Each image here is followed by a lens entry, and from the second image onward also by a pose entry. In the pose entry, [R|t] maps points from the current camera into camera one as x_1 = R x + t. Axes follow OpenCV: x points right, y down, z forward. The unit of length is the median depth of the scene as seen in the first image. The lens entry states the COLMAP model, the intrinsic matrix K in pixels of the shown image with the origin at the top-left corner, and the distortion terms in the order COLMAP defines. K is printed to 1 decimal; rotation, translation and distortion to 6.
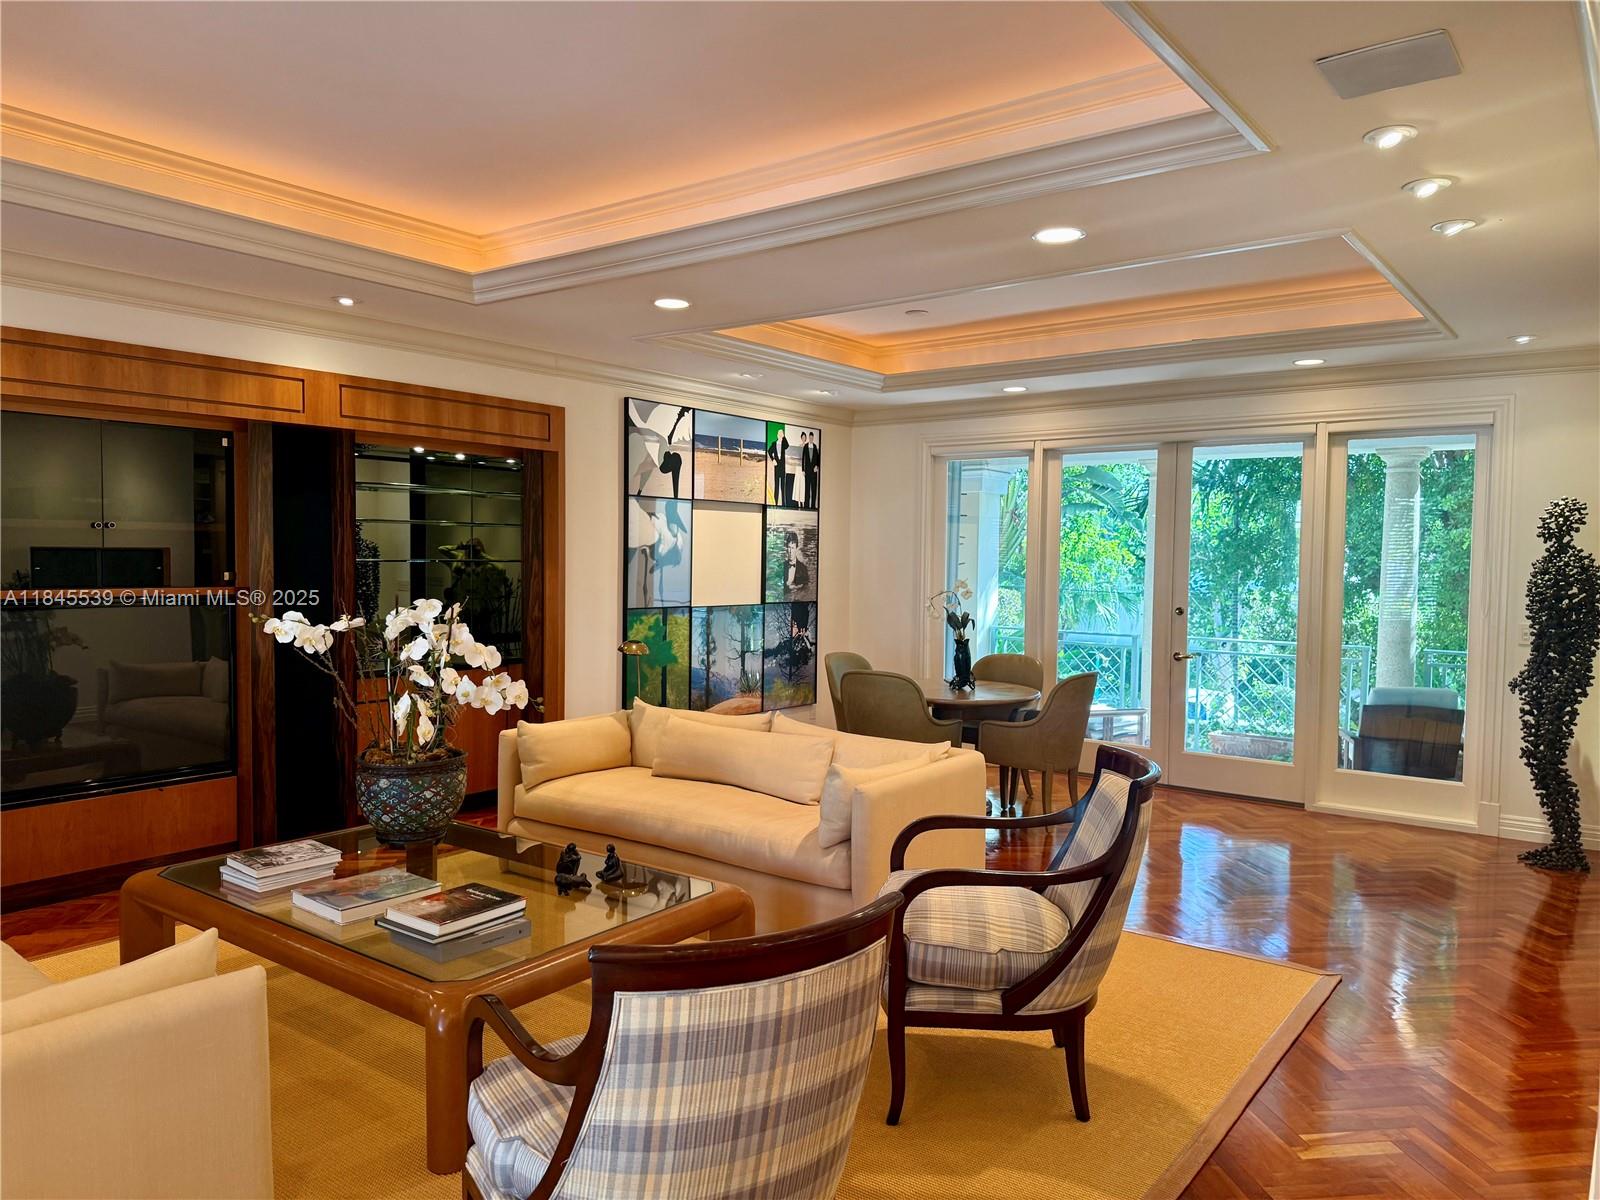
lens RADIAL K [[1098.6, 0, 800.0], [0, 1098.6, 600.0], [0, 0, 1]] dist [0.157929, -0.283159]
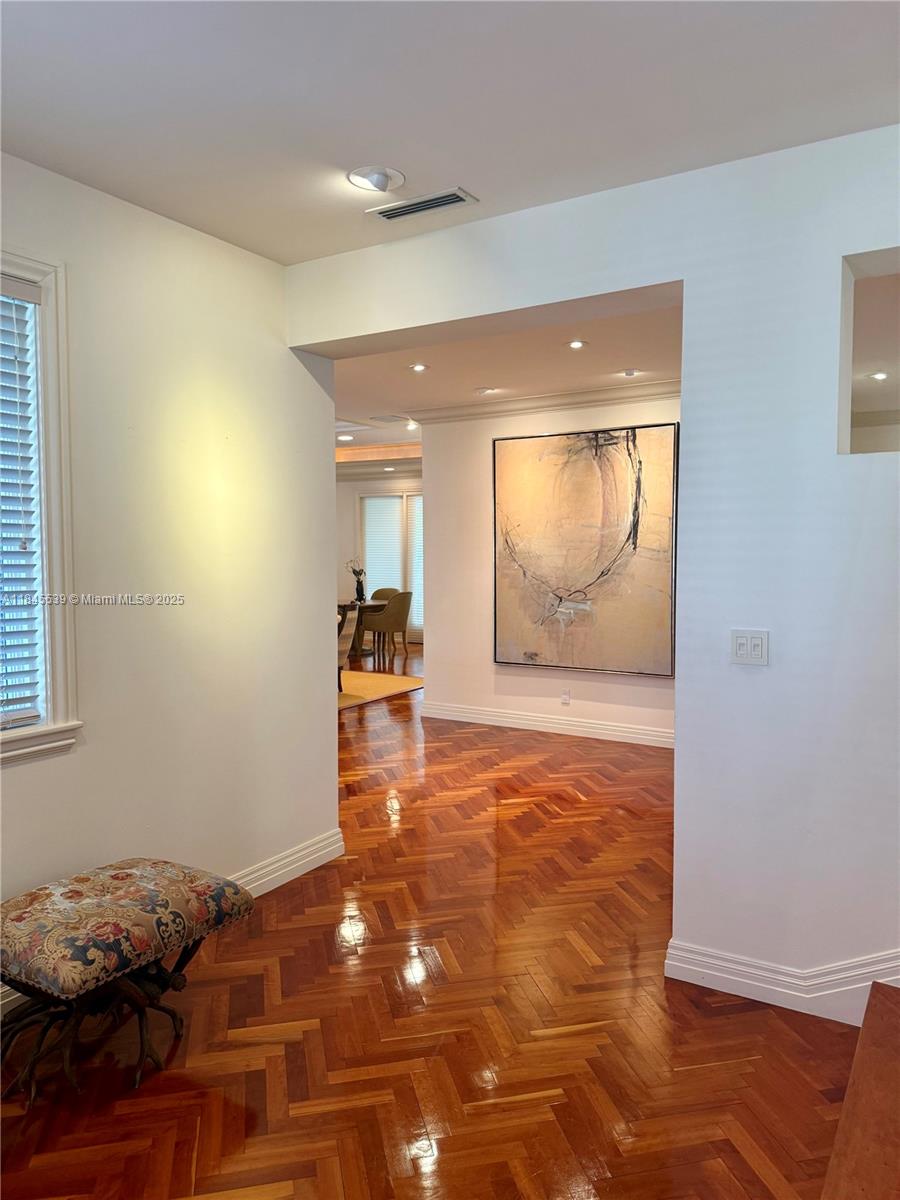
lens RADIAL K [[848.7, 0, 450.0], [0, 848.7, 600.0], [0, 0, 1]] dist [0.007993, -0.008818]
pose [[0.995470, -0.024618, 0.091836, 0.219036], [0.022790, 0.999522, 0.020899, 0.055985], [-0.092306, -0.018712, 0.995555, -1.026776]]
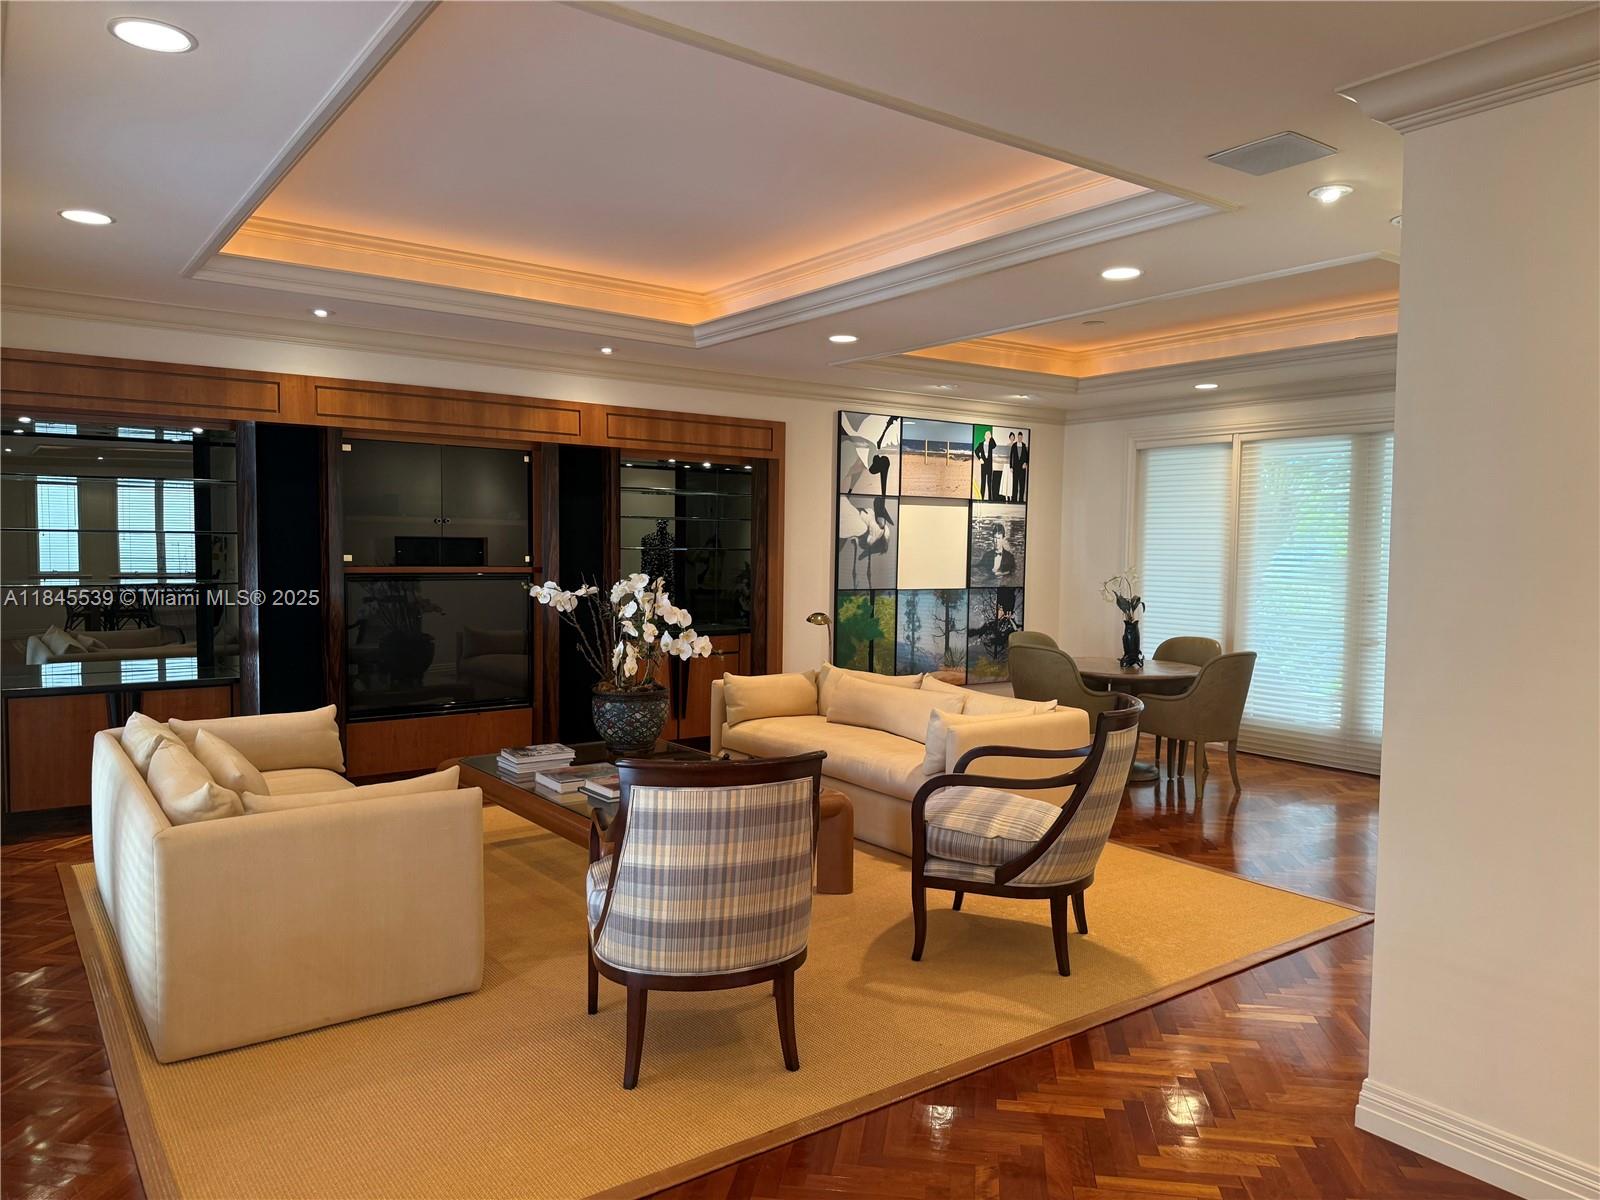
lens RADIAL K [[1098.6, 0, 800.0], [0, 1098.6, 600.0], [0, 0, 1]] dist [0.157929, -0.283159]
pose [[0.958484, 0.013863, -0.284810, 0.186259], [-0.012473, 0.999900, 0.006693, 0.015333], [0.284874, -0.002863, 0.958561, -0.186893]]
